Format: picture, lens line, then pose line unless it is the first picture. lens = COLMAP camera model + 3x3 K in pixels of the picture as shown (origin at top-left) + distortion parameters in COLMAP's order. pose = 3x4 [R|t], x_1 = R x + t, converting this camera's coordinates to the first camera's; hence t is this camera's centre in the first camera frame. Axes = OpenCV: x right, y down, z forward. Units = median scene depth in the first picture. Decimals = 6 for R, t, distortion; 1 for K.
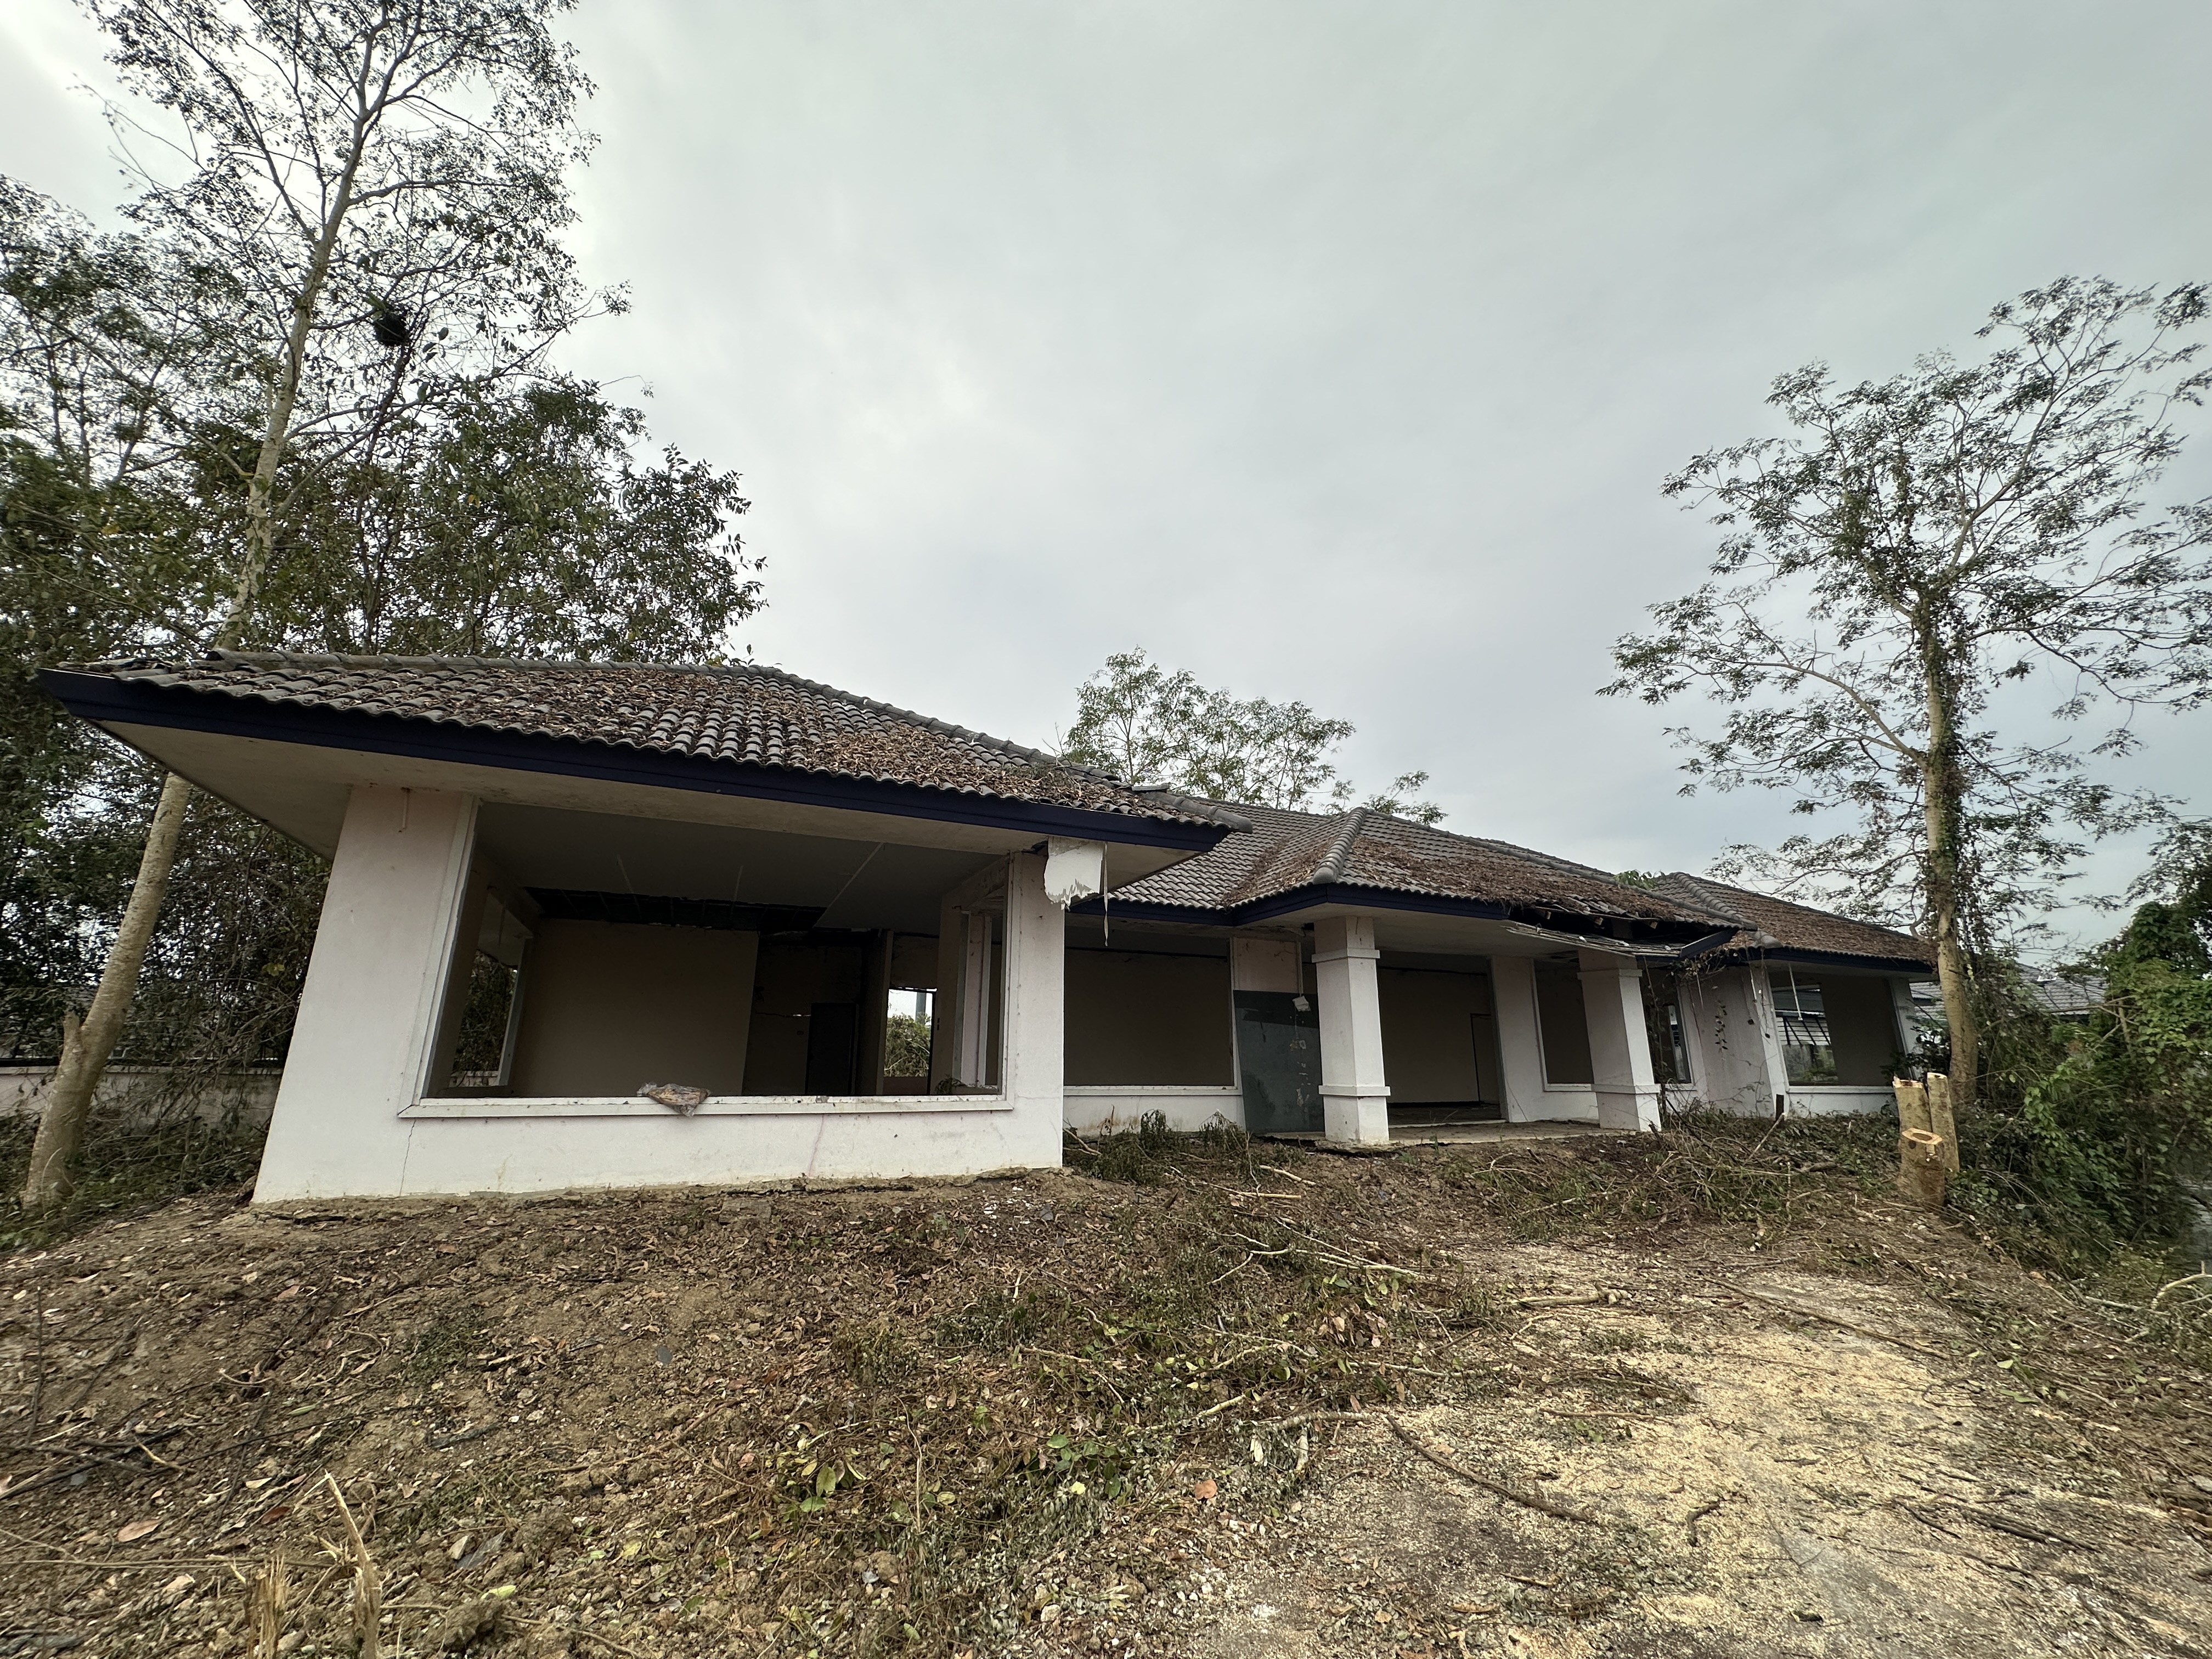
lens RADIAL K [[880.7, 0, 1106.0], [0, 880.7, 829.5], [0, 0, 1]] dist [0.001527, 0.000188]
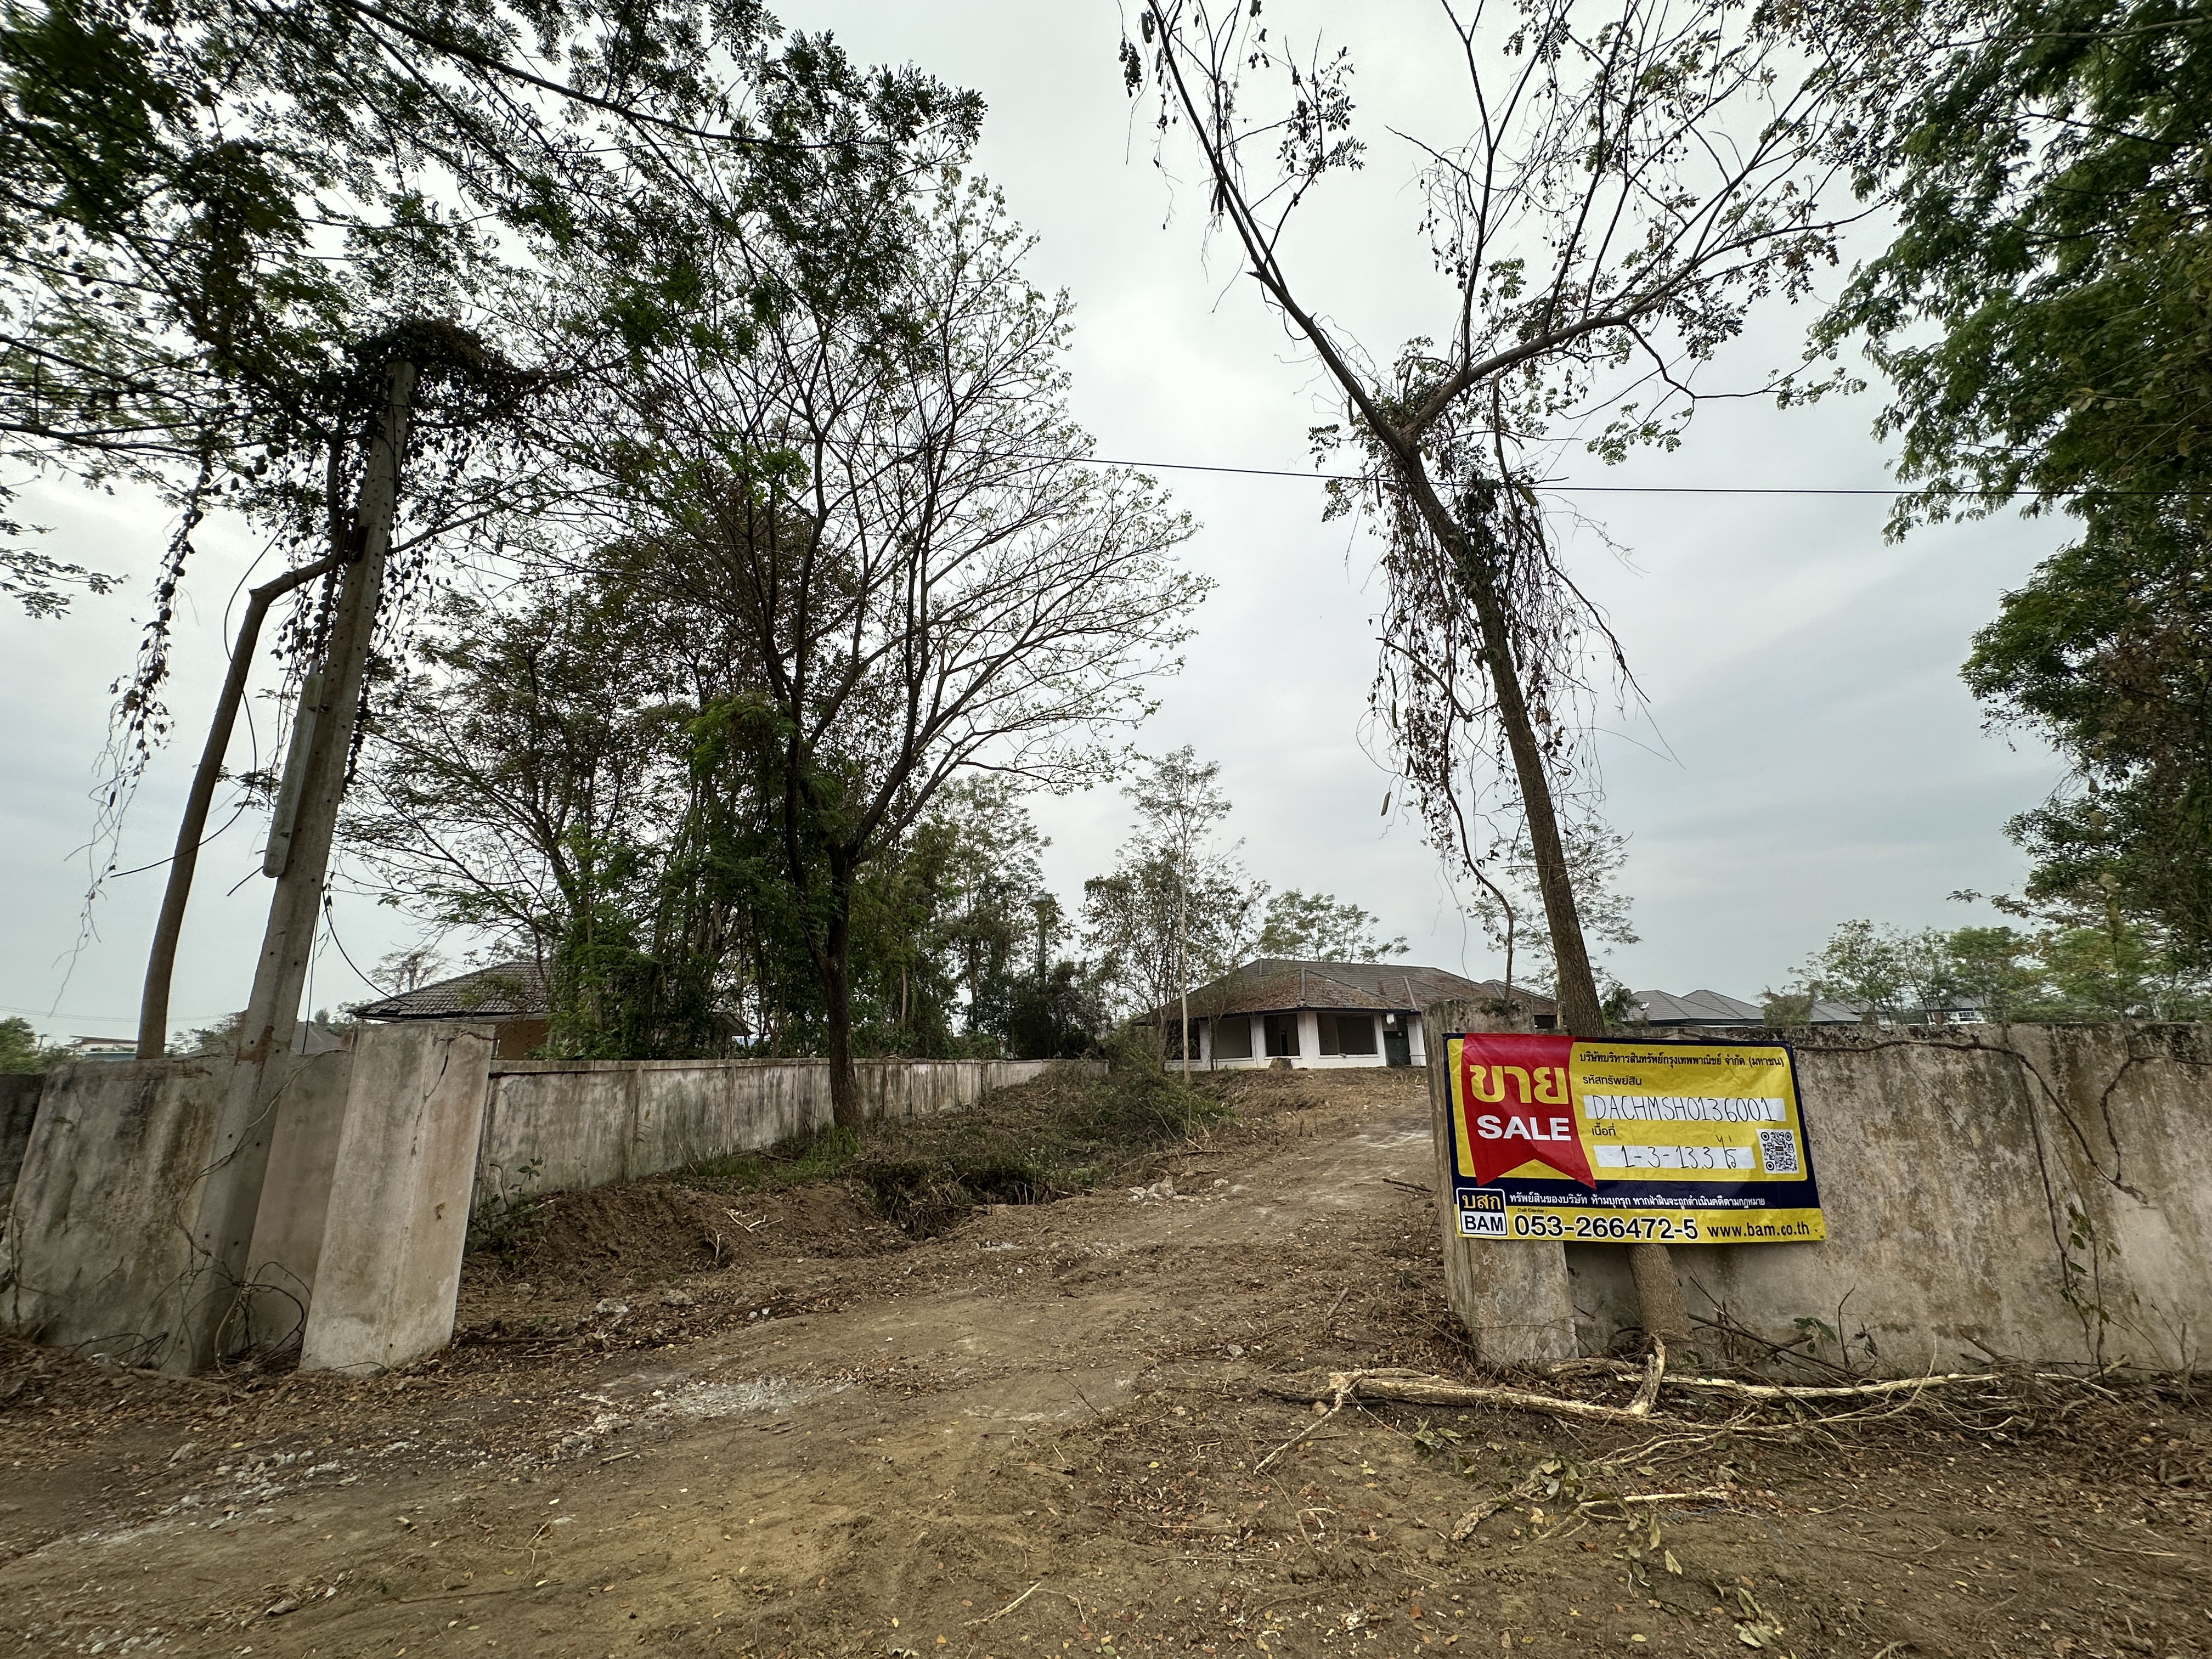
lens RADIAL K [[882.8, 0, 1104.3], [0, 882.8, 833.9], [0, 0, 1]] dist [-0.003740, -0.000078]
pose [[0.992155, 0.005861, 0.124879, -1.314175], [-0.006815, 0.999951, 0.007210, -0.593709], [-0.124831, -0.008004, 0.992146, -2.279899]]
